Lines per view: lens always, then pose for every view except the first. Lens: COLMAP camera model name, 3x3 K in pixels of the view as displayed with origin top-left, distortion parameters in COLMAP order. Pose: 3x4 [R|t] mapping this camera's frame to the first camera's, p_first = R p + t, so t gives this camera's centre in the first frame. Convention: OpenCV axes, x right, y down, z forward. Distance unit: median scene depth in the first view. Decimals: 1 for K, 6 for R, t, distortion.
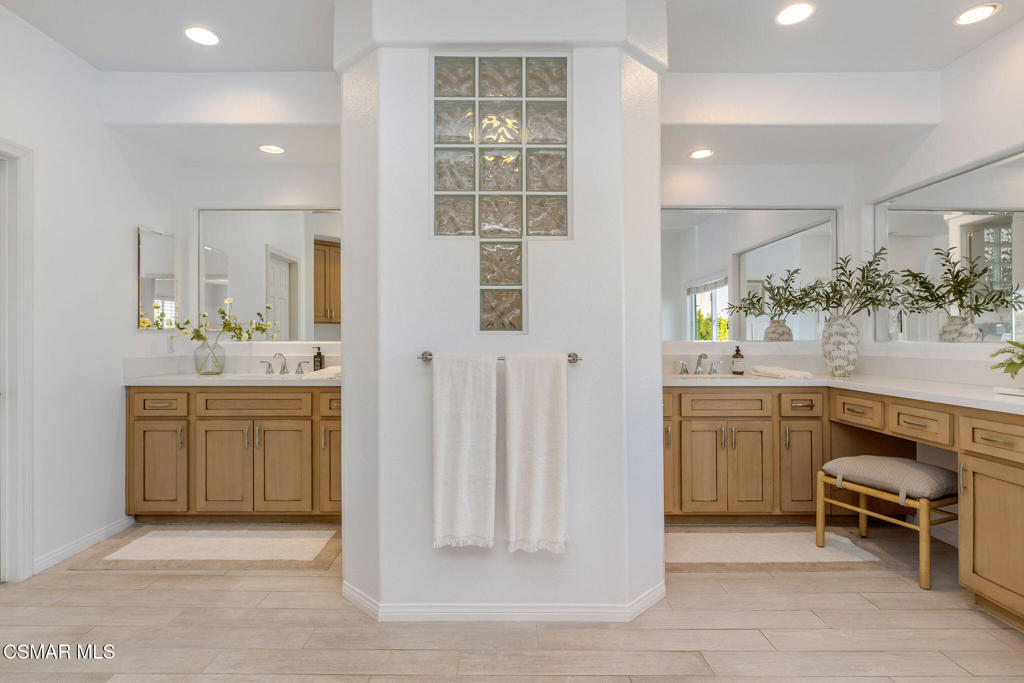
lens RADIAL K [[525.5, 0, 503.3], [0, 525.5, 337.2], [0, 0, 1]] dist [-0.000830, 0.002338]
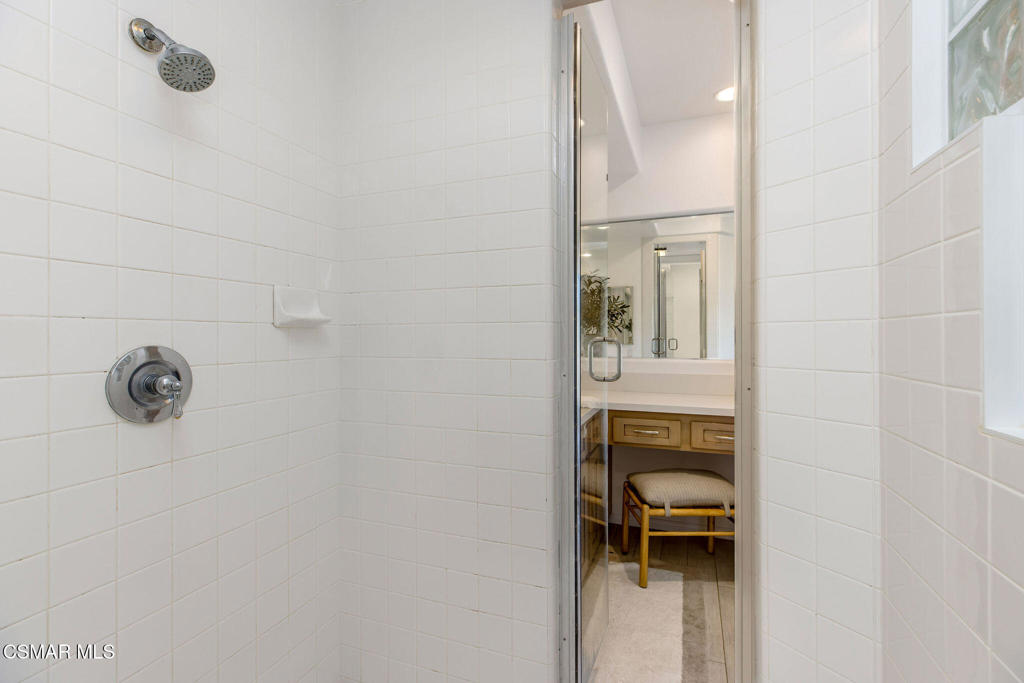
lens RADIAL K [[458.0, 0, 518.3], [0, 458.0, 328.4], [0, 0, 1]] dist [0.004460, 0.000147]
pose [[0.340779, 0.014355, 0.940034, -0.218647], [-0.004142, 0.999897, -0.013767, -0.040449], [-0.940134, 0.000798, 0.340803, 0.860591]]
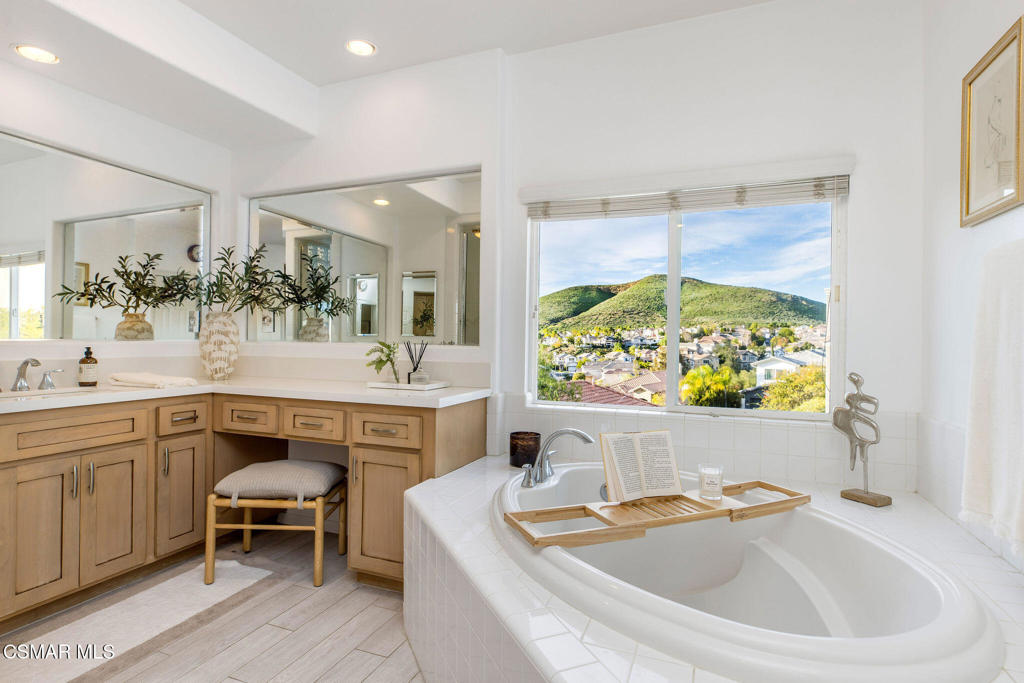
lens RADIAL K [[525.5, 0, 504.7], [0, 525.5, 335.3], [0, 0, 1]] dist [-0.000830, 0.002338]
pose [[0.383789, 0.012014, 0.923343, -0.000773], [-0.013046, 0.999886, -0.007587, -0.001102], [-0.923329, -0.009135, 0.383902, 0.220686]]
